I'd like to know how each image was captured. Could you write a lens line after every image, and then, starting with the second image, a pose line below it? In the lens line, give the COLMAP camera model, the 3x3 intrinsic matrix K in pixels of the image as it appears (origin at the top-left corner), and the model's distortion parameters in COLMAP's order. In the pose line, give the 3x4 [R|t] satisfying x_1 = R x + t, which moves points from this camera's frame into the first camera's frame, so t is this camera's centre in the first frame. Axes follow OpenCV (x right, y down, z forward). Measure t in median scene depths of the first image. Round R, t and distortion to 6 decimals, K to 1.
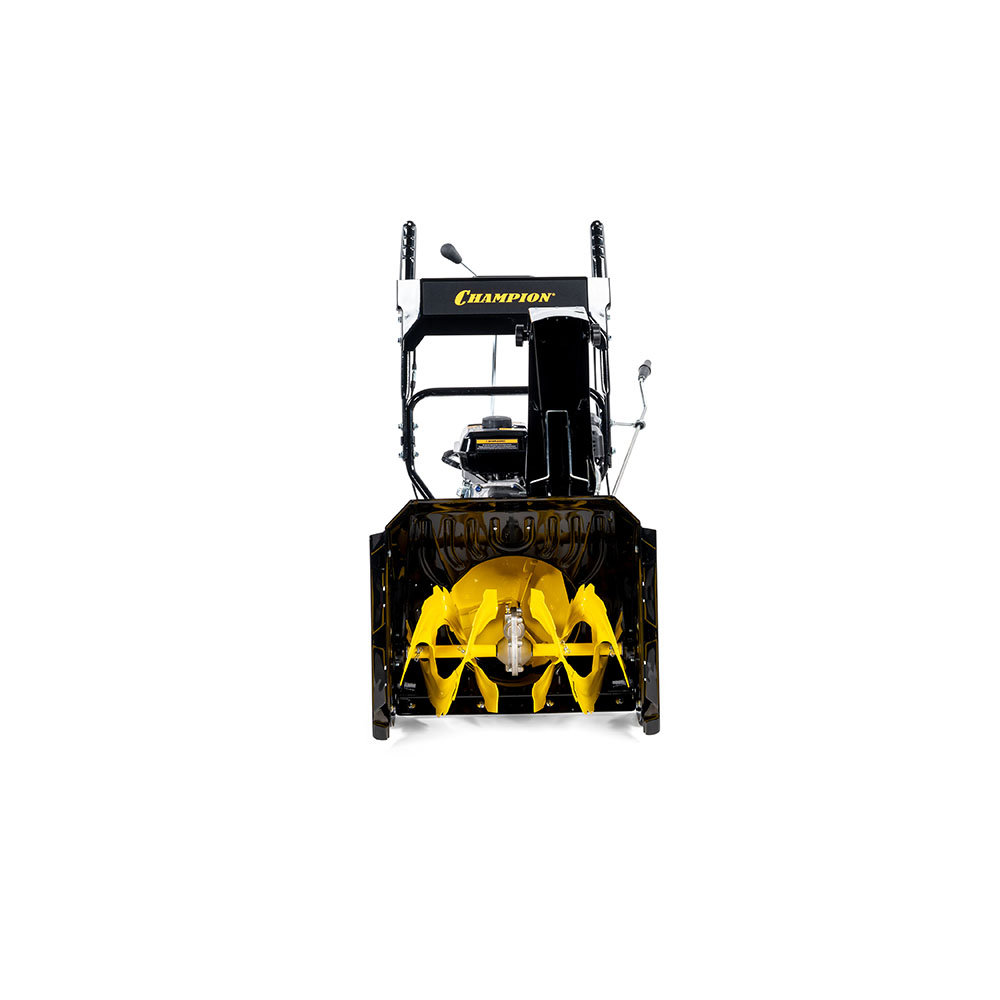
lens RADIAL K [[2248.4, 0, 500.0], [0, 2248.4, 500.0], [0, 0, 1]] dist [-0.002788, -0.121939]
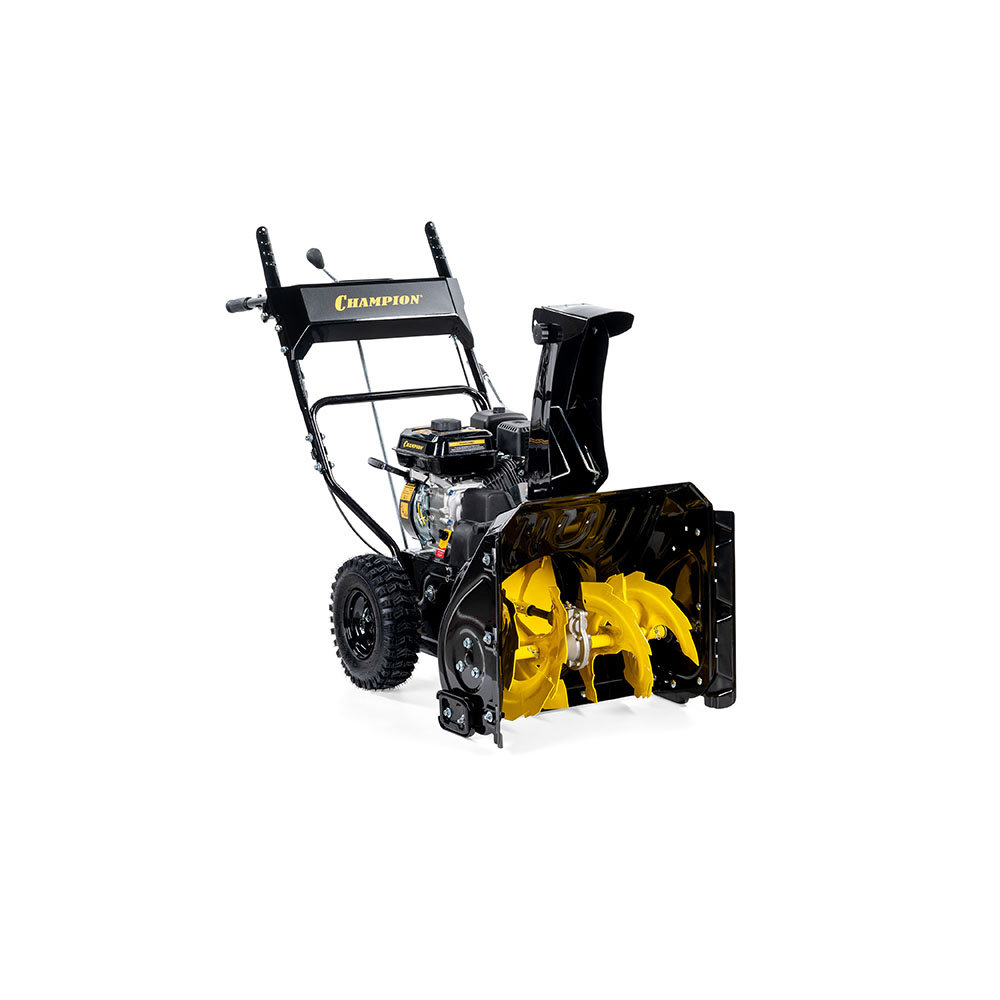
lens RADIAL K [[2248.4, 0, 500.0], [0, 2248.4, 500.0], [0, 0, 1]] dist [-0.002788, -0.121939]
pose [[0.901966, -0.079368, 0.424449, -0.376252], [0.081990, 0.996559, 0.012116, -0.010854], [-0.423951, 0.023872, 0.905371, 0.088381]]
